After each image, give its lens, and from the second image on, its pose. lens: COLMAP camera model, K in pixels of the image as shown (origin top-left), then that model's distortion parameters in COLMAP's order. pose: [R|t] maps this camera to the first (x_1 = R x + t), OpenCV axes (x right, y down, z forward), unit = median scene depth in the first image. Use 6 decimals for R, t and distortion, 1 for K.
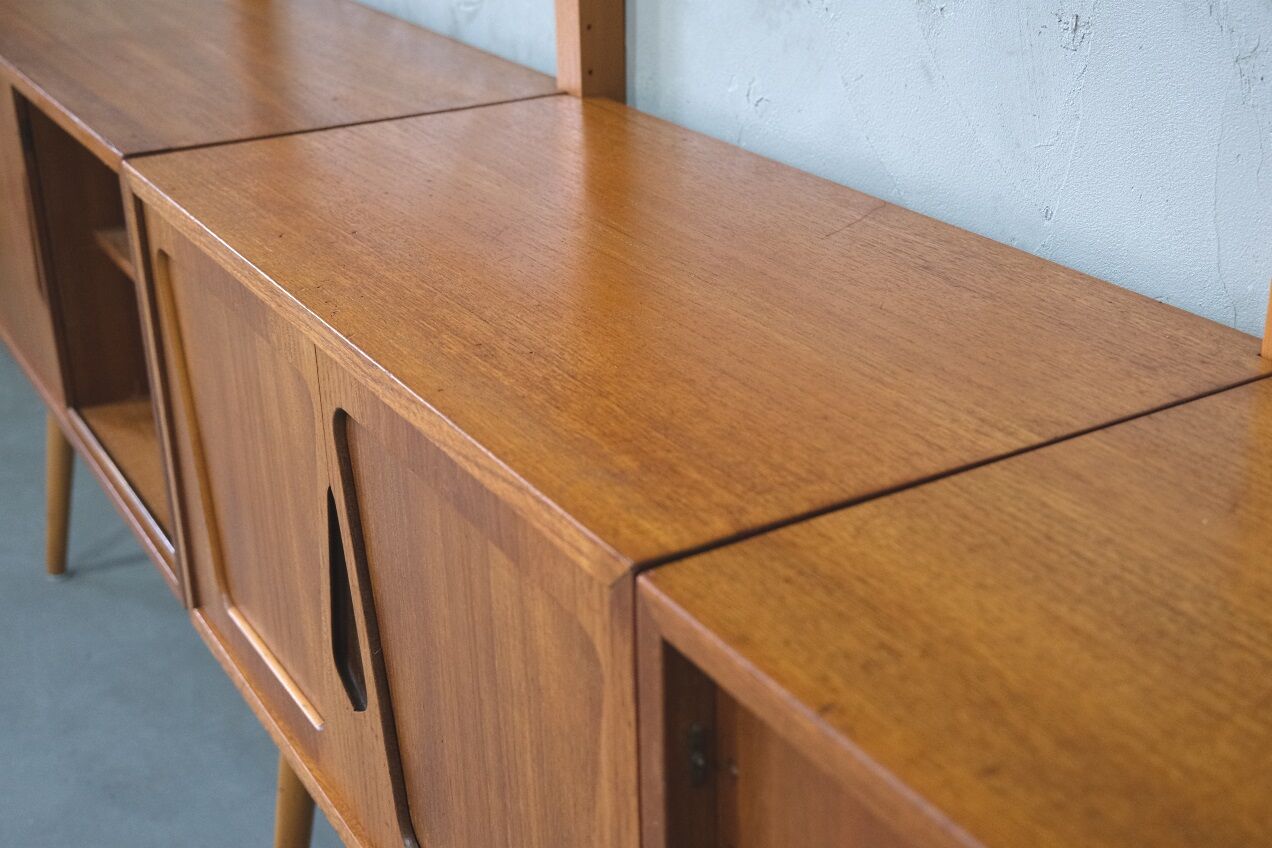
lens RADIAL K [[1618.2, 0, 642.6], [0, 1618.2, 419.3], [0, 0, 1]] dist [0.023801, 0.004125]
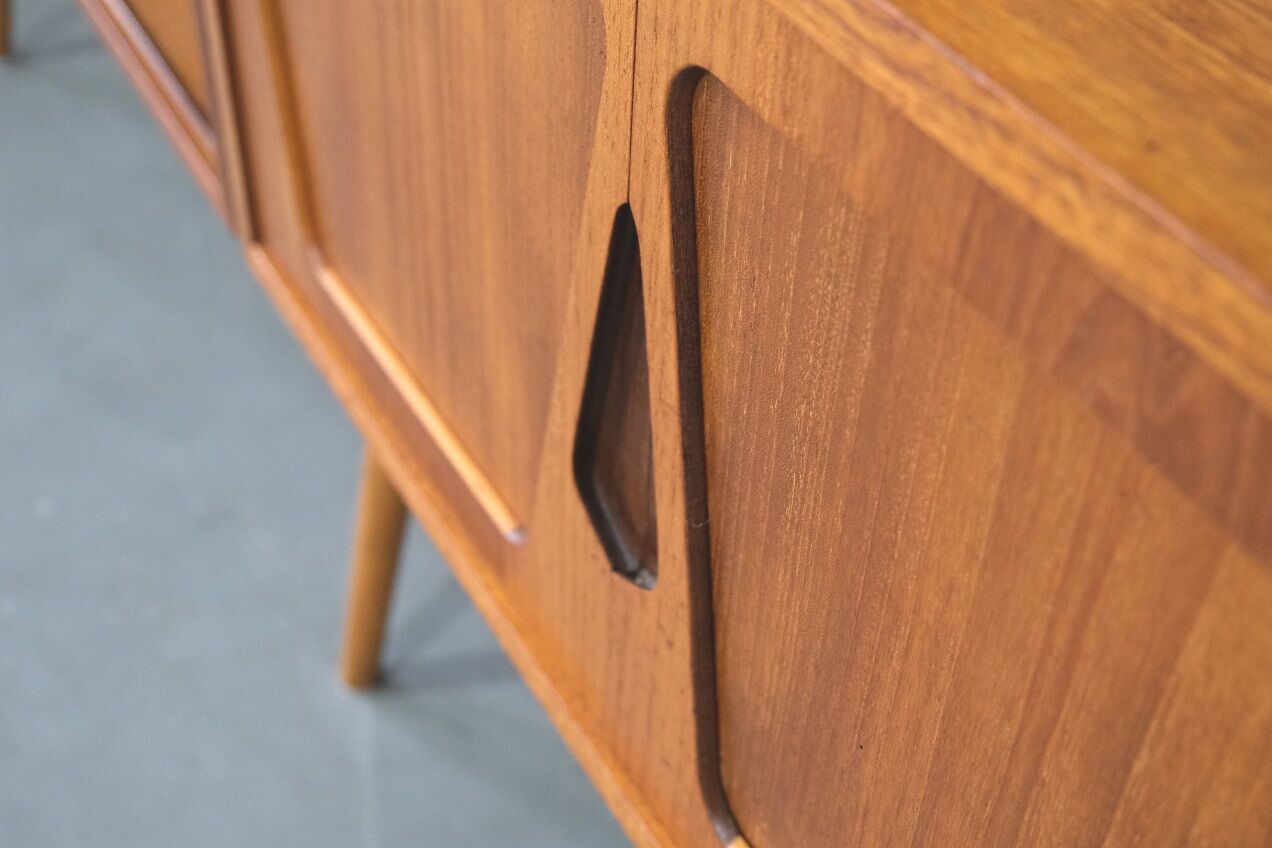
lens RADIAL K [[1719.6, 0, 631.4], [0, 1719.6, 410.4], [0, 0, 1]] dist [0.041806, 0.043156]
pose [[0.998839, 0.046935, 0.010822, -0.177428], [-0.047913, 0.945144, 0.323122, -0.058975], [0.004938, -0.323266, 0.946295, 0.458043]]
